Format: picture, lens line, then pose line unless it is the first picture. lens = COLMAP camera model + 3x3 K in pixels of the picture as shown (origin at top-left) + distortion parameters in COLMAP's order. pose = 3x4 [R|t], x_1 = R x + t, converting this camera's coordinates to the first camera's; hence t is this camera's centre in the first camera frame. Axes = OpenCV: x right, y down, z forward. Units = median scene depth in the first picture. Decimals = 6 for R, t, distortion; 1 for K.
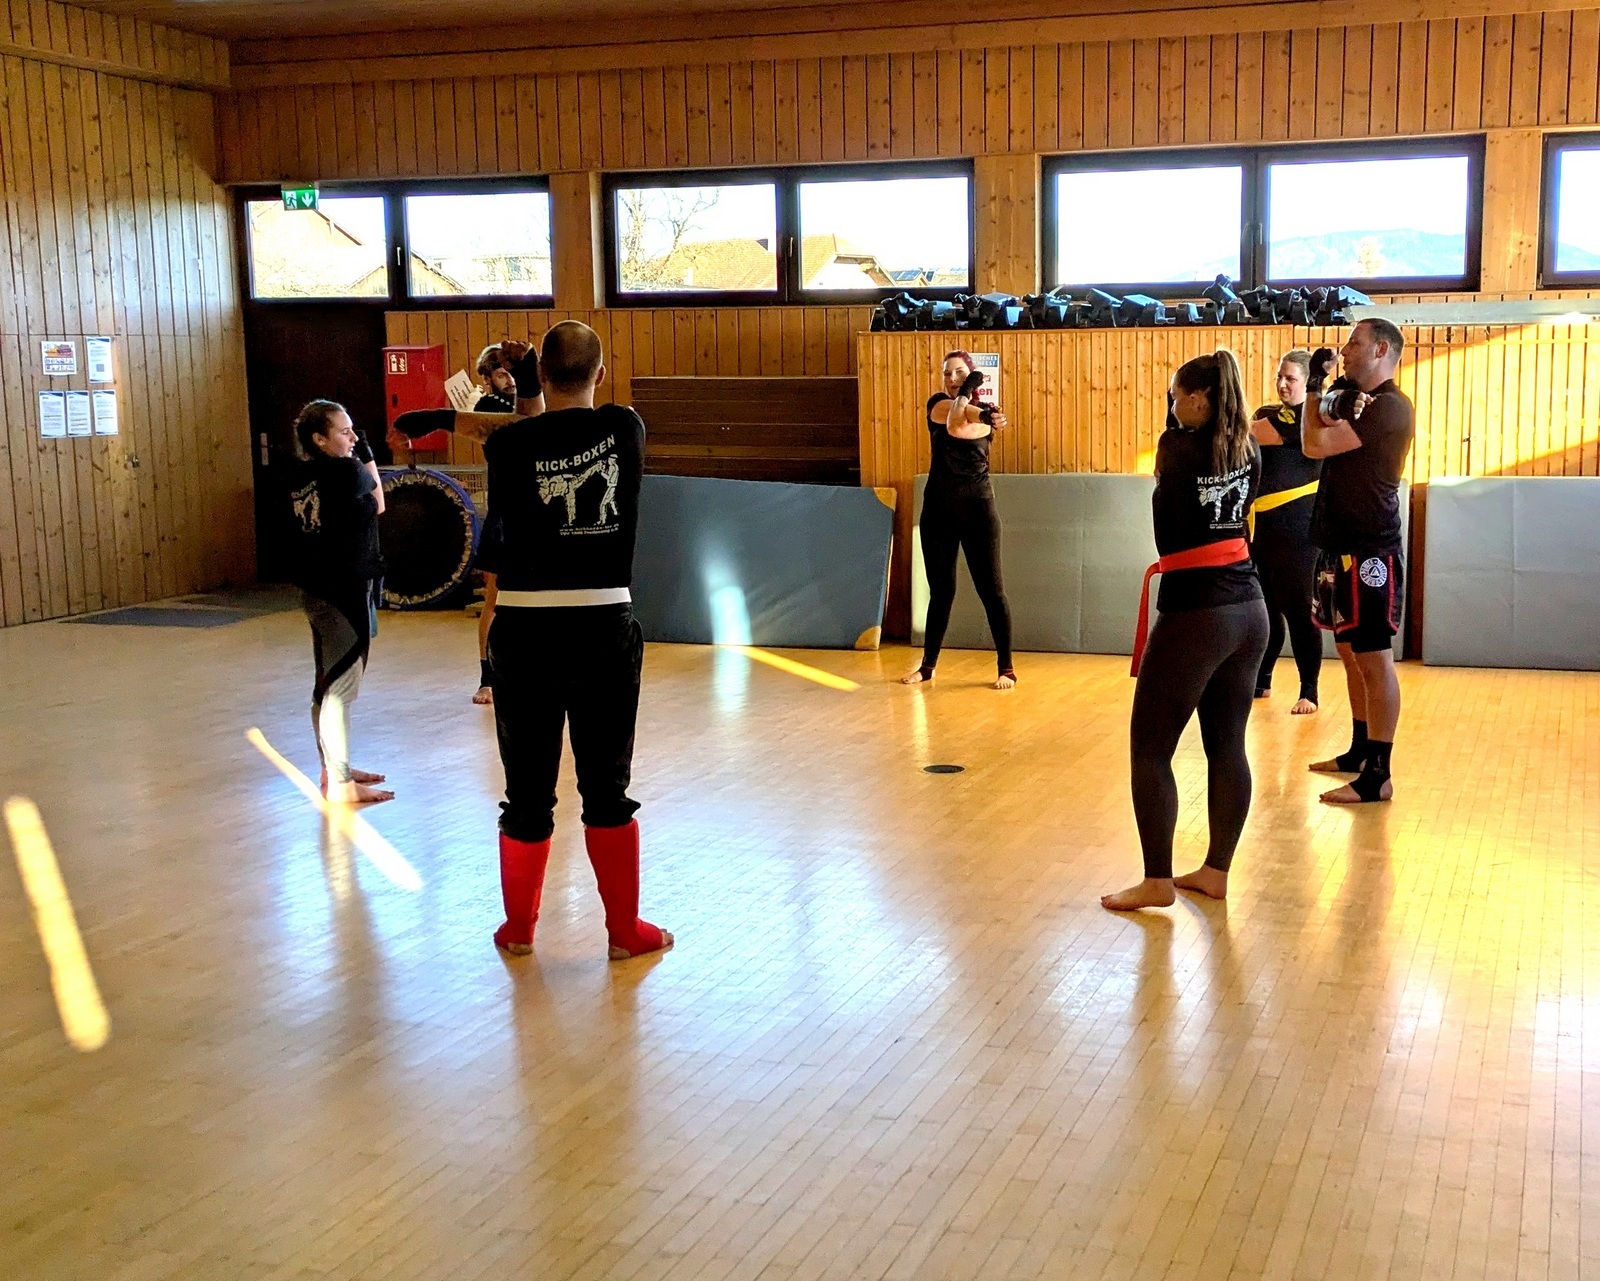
lens RADIAL K [[2008.5, 0, 906.6], [0, 2008.5, 644.8], [0, 0, 1]] dist [0.057923, -0.056610]
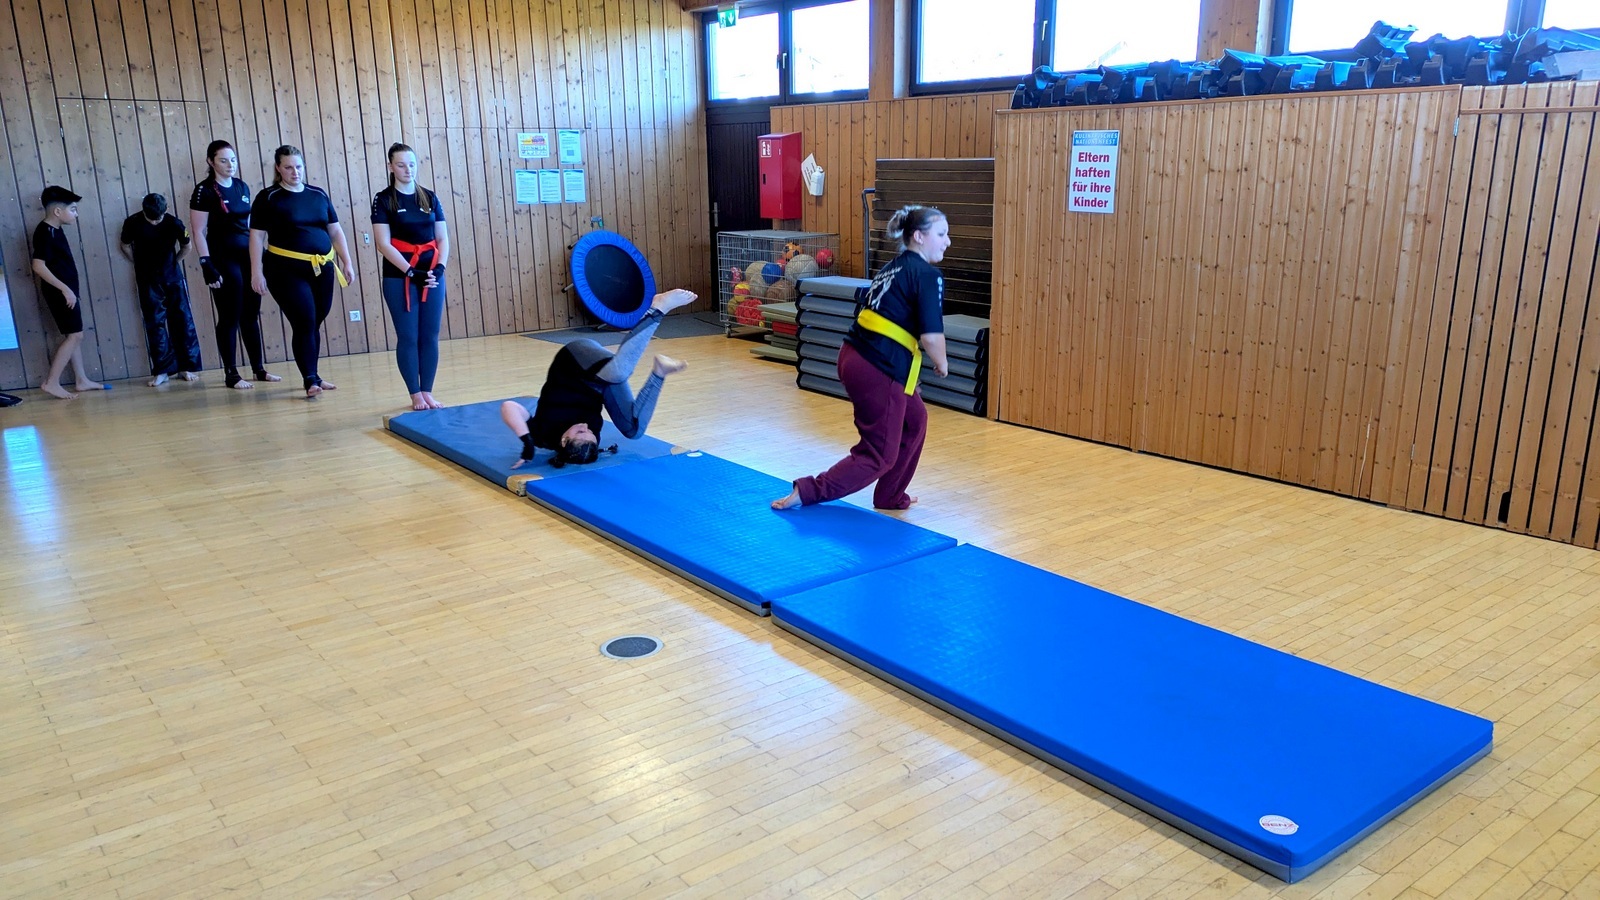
lens RADIAL K [[1164.1, 0, 800.9], [0, 1164.1, 473.9], [0, 0, 1]] dist [0.071974, -0.069669]
pose [[0.830448, 0.144779, -0.537955, 0.200744], [-0.073788, 0.985718, 0.151377, -0.052573], [0.552188, -0.086016, 0.829271, 0.397706]]
